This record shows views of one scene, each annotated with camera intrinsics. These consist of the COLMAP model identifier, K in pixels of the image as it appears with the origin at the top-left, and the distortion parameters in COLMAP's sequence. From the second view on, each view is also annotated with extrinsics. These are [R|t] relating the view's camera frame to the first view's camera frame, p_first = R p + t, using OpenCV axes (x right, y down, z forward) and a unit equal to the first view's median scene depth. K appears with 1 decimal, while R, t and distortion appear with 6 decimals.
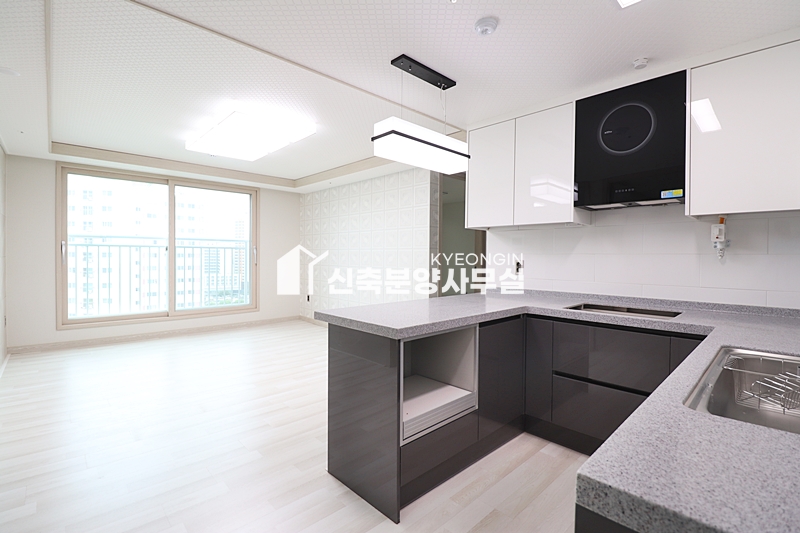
lens RADIAL K [[368.8, 0, 404.4], [0, 368.8, 262.3], [0, 0, 1]] dist [-0.003912, -0.010176]
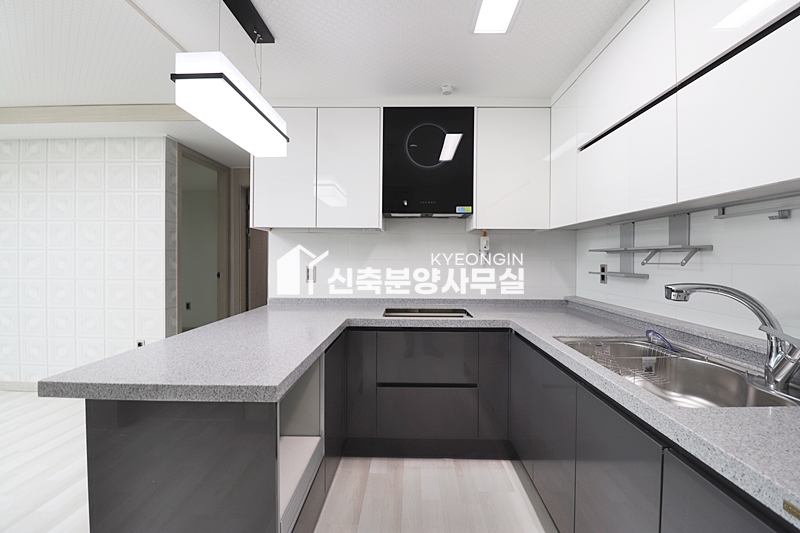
lens RADIAL K [[368.8, 0, 404.2], [0, 368.8, 261.3], [0, 0, 1]] dist [-0.003912, -0.010176]
pose [[0.707361, -0.010590, 0.706773, -0.217501], [0.011713, 0.999926, 0.003259, -0.024287], [-0.706755, 0.005973, 0.707433, 0.267083]]
